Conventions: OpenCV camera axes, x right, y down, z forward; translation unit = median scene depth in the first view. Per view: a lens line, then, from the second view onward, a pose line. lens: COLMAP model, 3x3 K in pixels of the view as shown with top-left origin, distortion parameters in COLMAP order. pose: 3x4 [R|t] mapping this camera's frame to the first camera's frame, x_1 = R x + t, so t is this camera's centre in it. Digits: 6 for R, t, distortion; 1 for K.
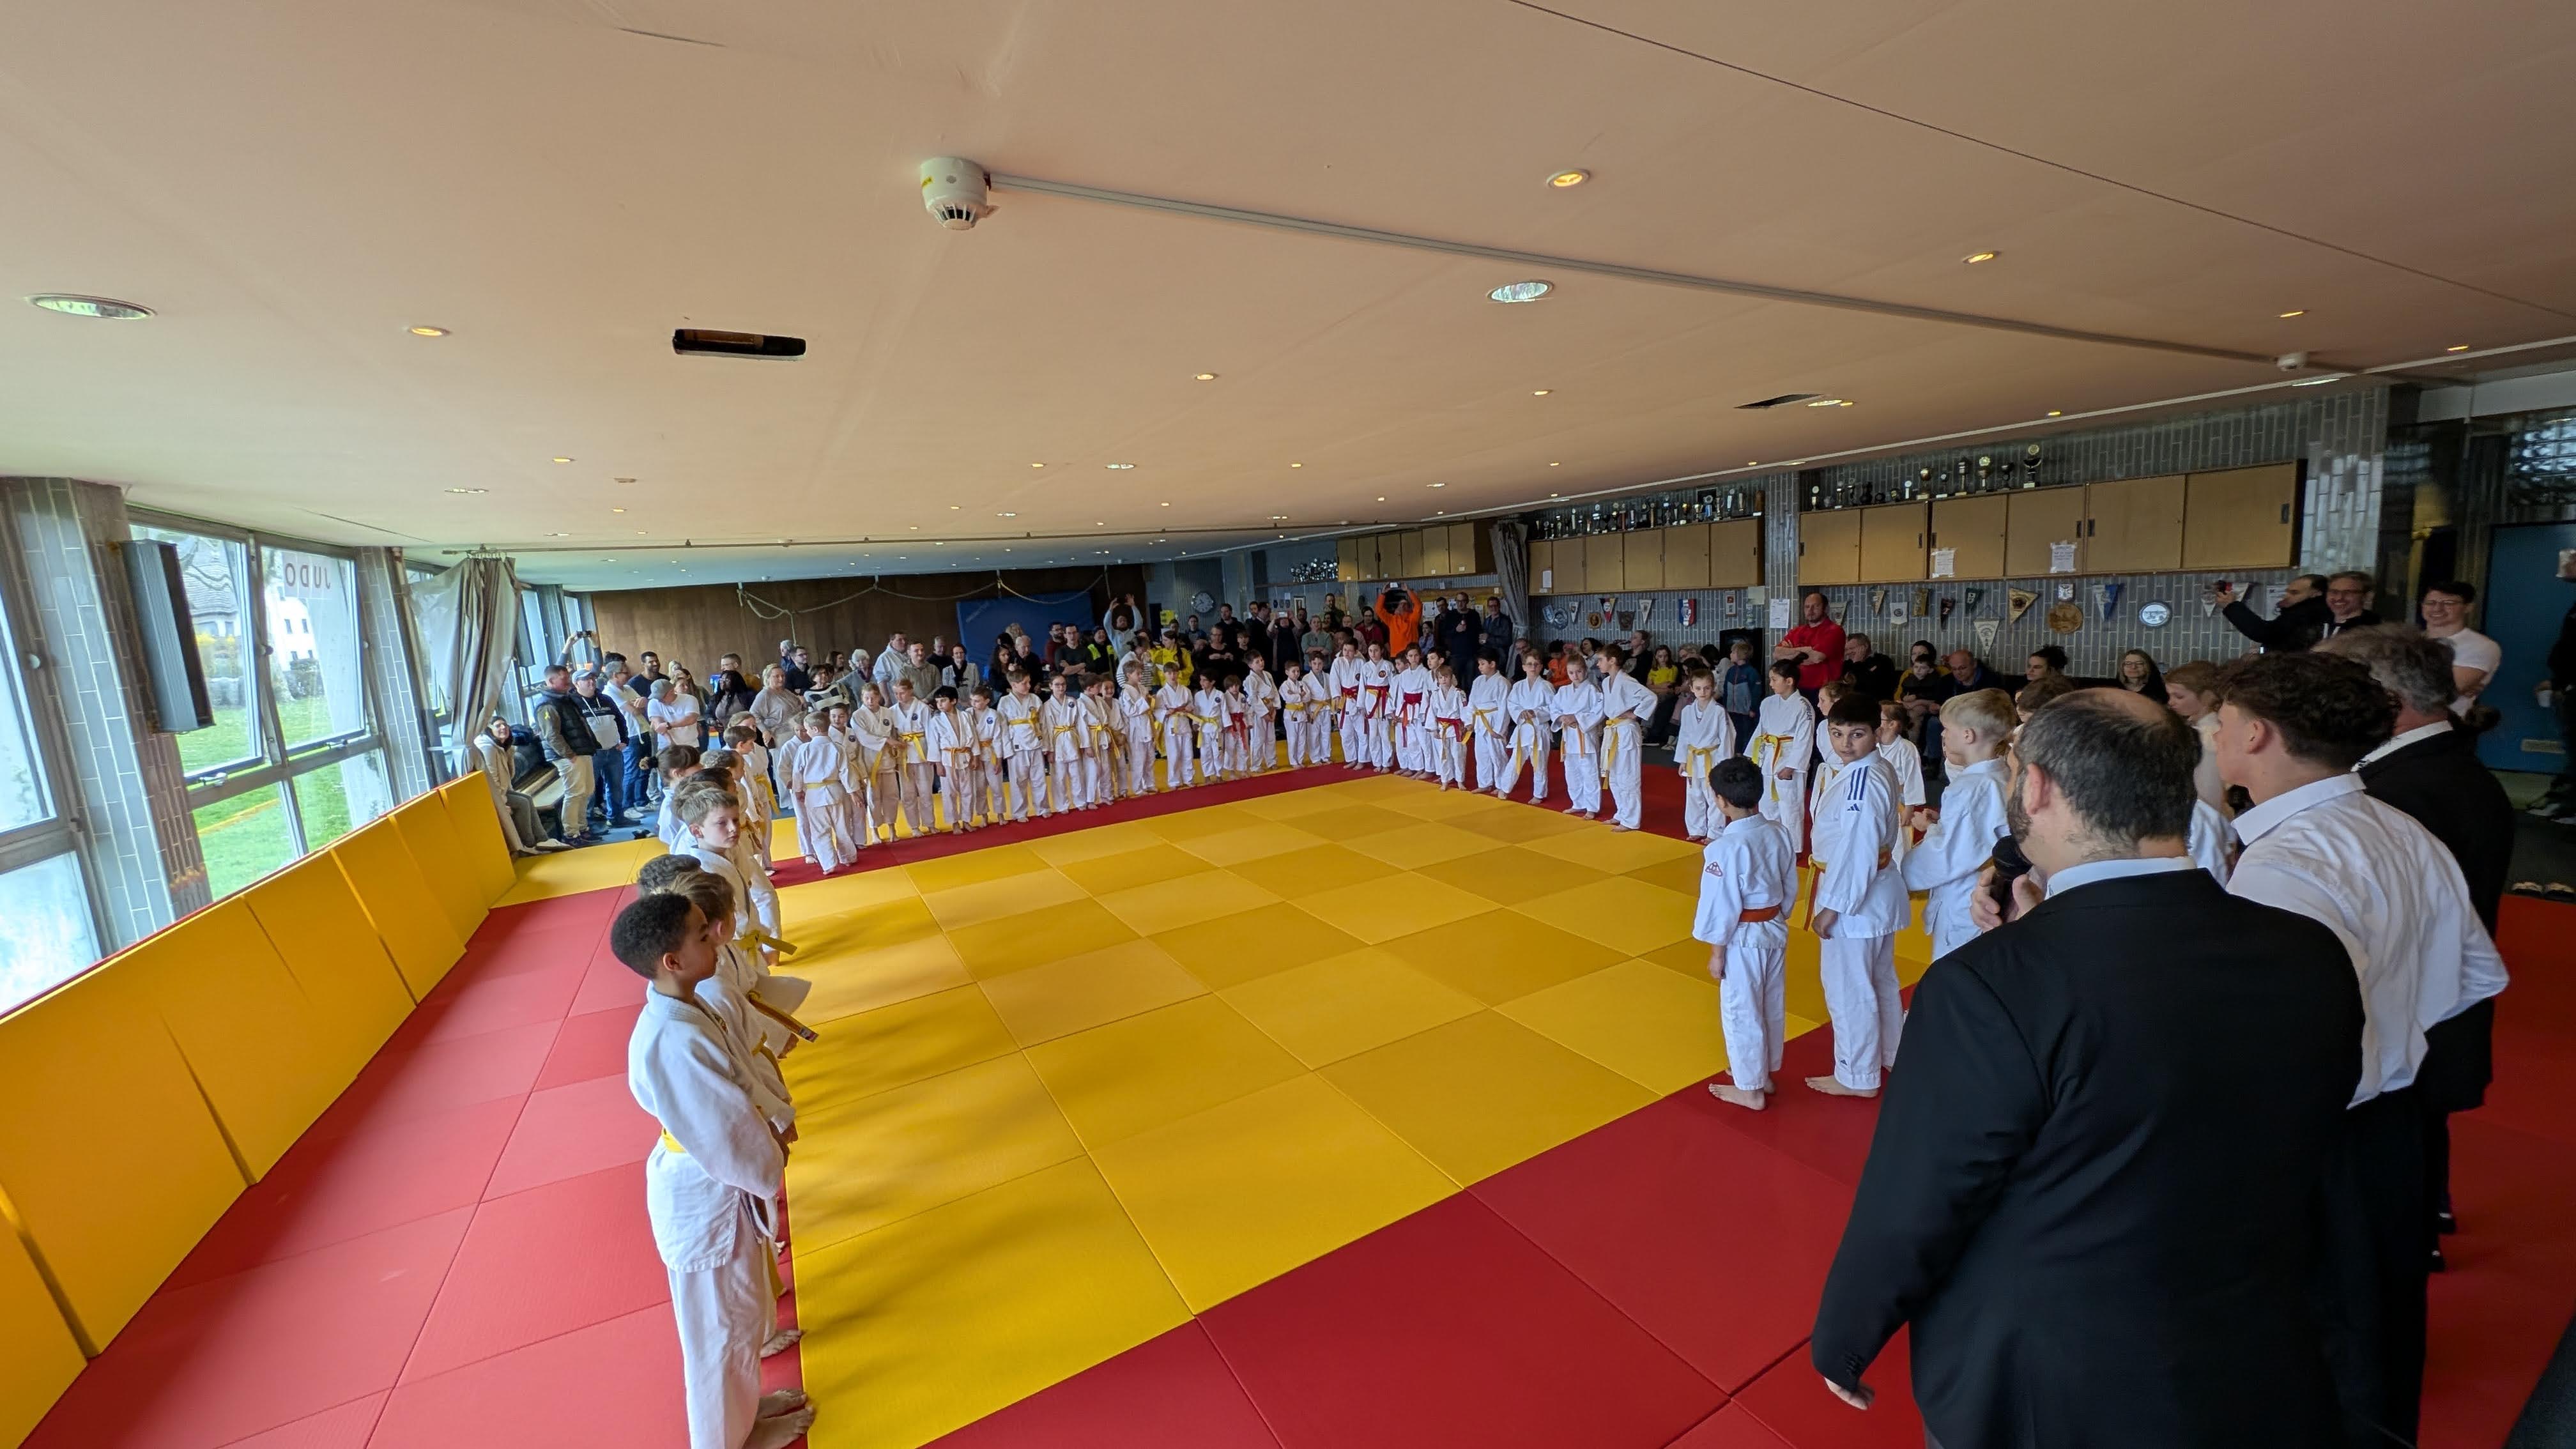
lens RADIAL K [[963.2, 0, 1288.0], [0, 963.2, 724.5], [0, 0, 1]] dist [-0.000054, -0.000008]
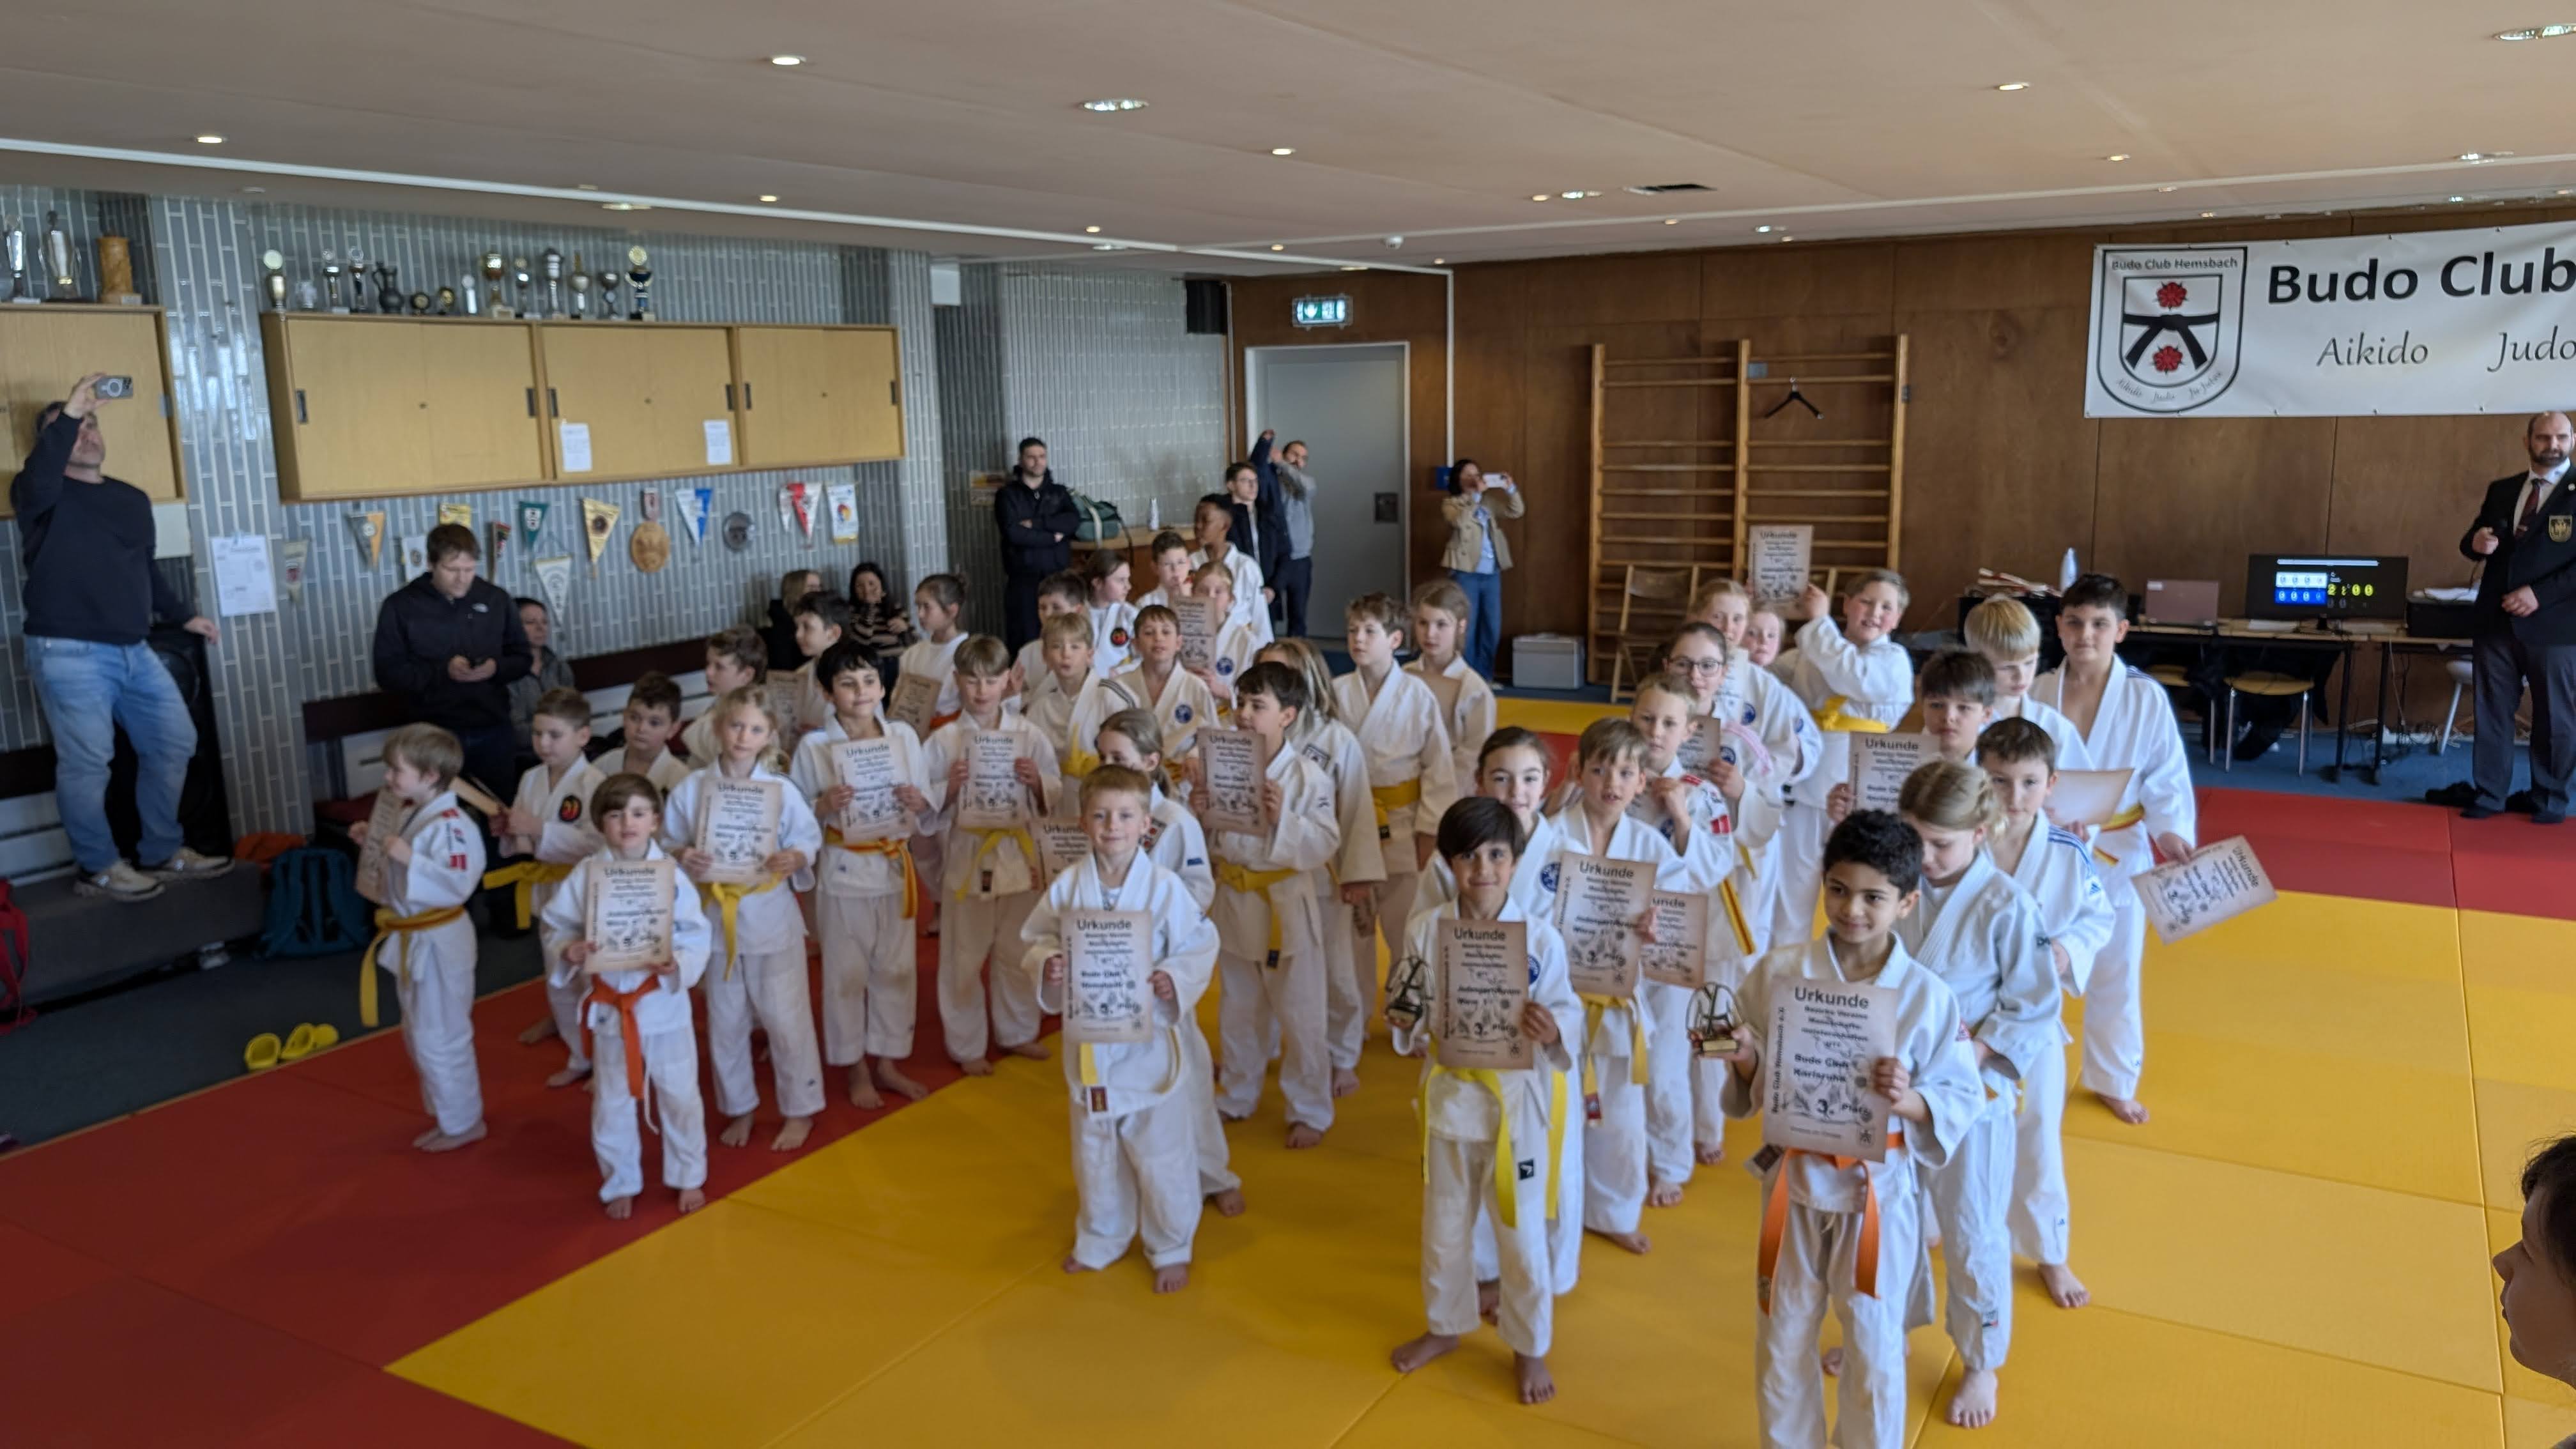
lens RADIAL K [[1885.4, 0, 1288.0], [0, 1885.4, 724.5], [0, 0, 1]] dist [-0.000653, -0.000039]
pose [[-0.500342, -0.077066, 0.862391, -0.388631], [0.174582, 0.966593, 0.187667, -0.145341], [-0.848044, 0.244456, -0.470173, 1.175638]]
